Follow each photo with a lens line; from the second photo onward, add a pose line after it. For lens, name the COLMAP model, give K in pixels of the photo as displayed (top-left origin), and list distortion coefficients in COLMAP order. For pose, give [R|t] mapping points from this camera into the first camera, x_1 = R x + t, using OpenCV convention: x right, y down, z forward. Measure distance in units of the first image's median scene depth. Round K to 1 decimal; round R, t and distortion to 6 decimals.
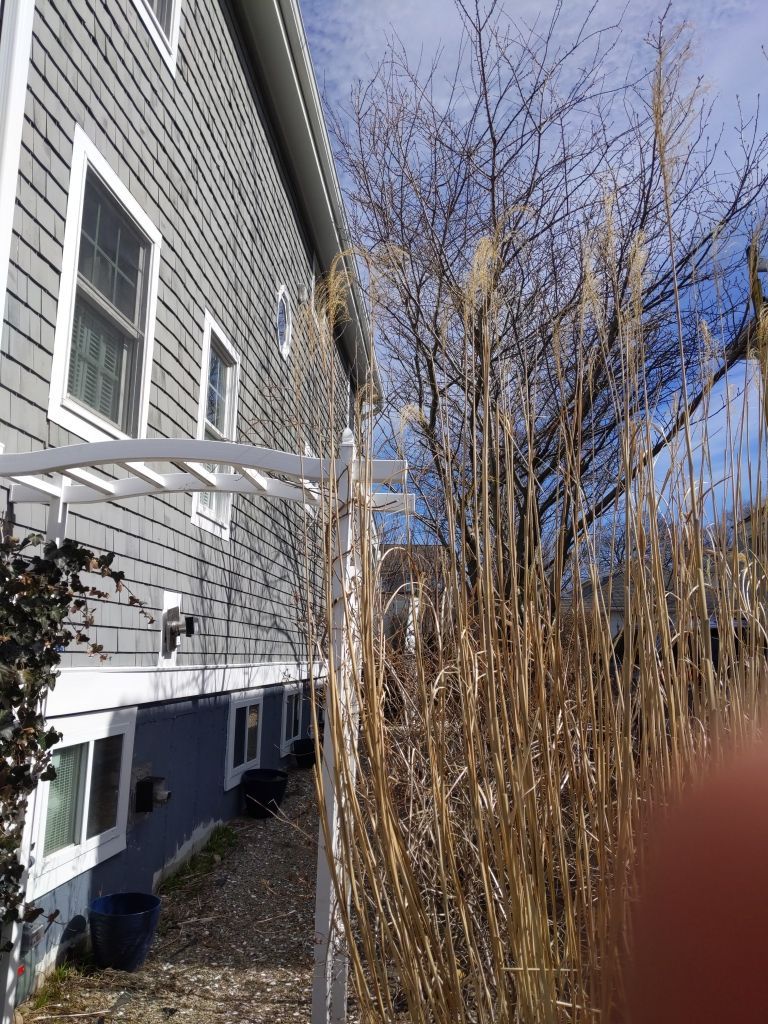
lens RADIAL K [[811.9, 0, 383.6], [0, 811.9, 522.8], [0, 0, 1]] dist [0.057056, -0.071160]
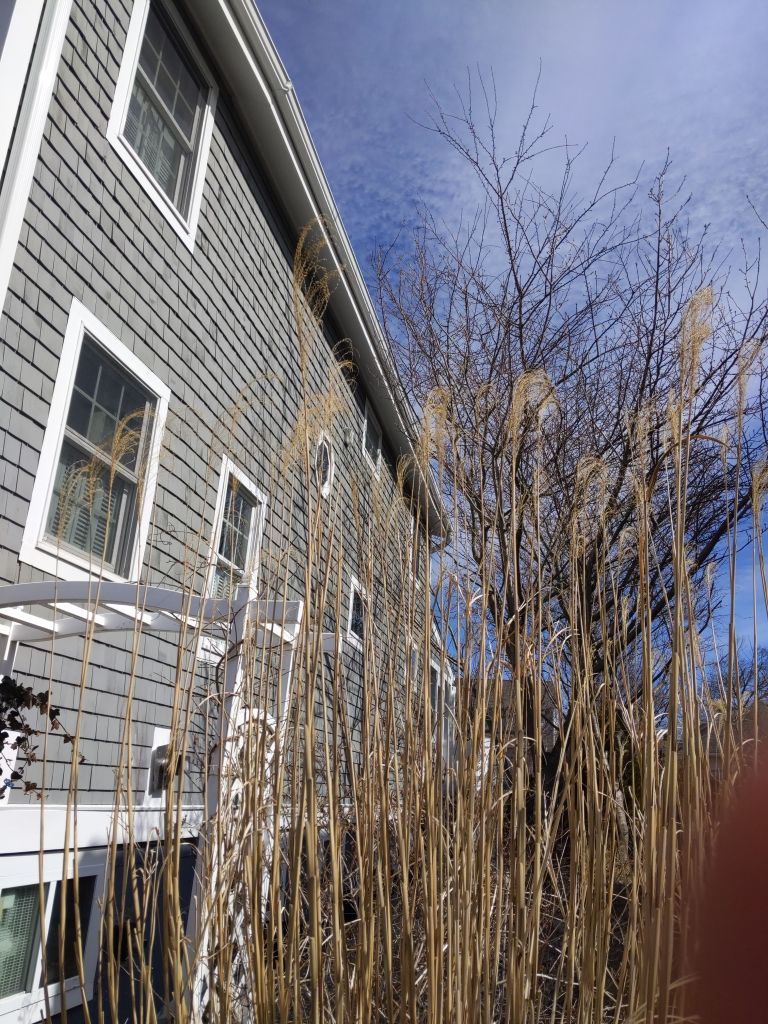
lens RADIAL K [[811.9, 0, 402.2], [0, 811.9, 530.2], [0, 0, 1]] dist [0.057056, -0.071160]
pose [[0.991635, -0.006250, -0.128924, 0.191119], [-0.013556, 0.988260, -0.152176, -0.009079], [0.128362, 0.152650, 0.979909, 0.012163]]
